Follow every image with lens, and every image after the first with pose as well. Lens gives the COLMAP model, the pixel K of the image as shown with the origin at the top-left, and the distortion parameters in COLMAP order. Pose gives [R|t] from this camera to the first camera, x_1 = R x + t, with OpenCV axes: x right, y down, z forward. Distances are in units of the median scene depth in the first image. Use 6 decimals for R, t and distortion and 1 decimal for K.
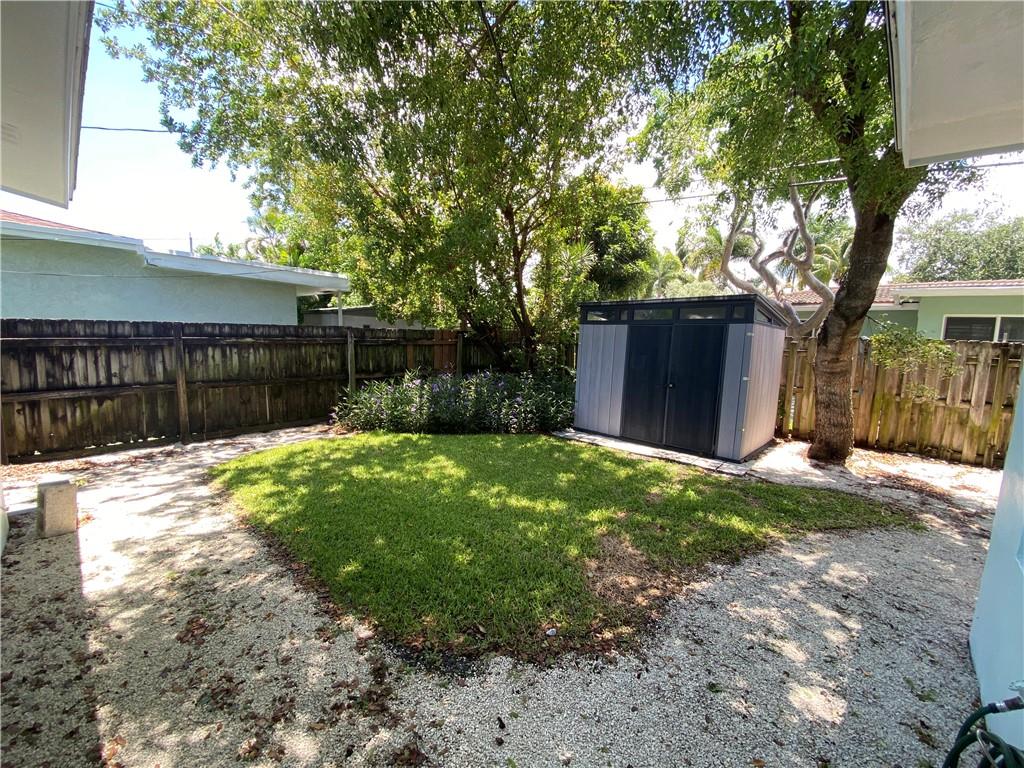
lens RADIAL K [[413.6, 0, 510.2], [0, 413.6, 386.4], [0, 0, 1]] dist [-0.000504, -0.000275]
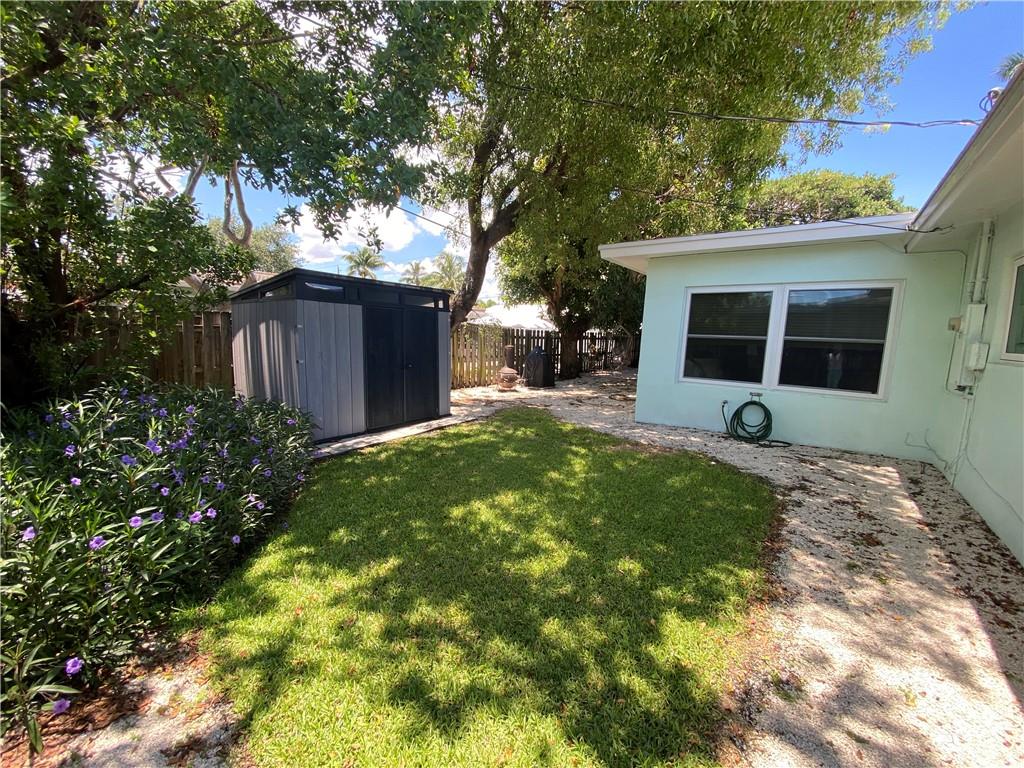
lens RADIAL K [[413.6, 0, 511.3], [0, 413.6, 383.7], [0, 0, 1]] dist [-0.000504, -0.000275]
pose [[-0.130859, -0.154754, 0.979248, -1.009307], [0.089845, 0.981826, 0.167167, -0.159686], [-0.987321, 0.109856, -0.114577, 1.233130]]
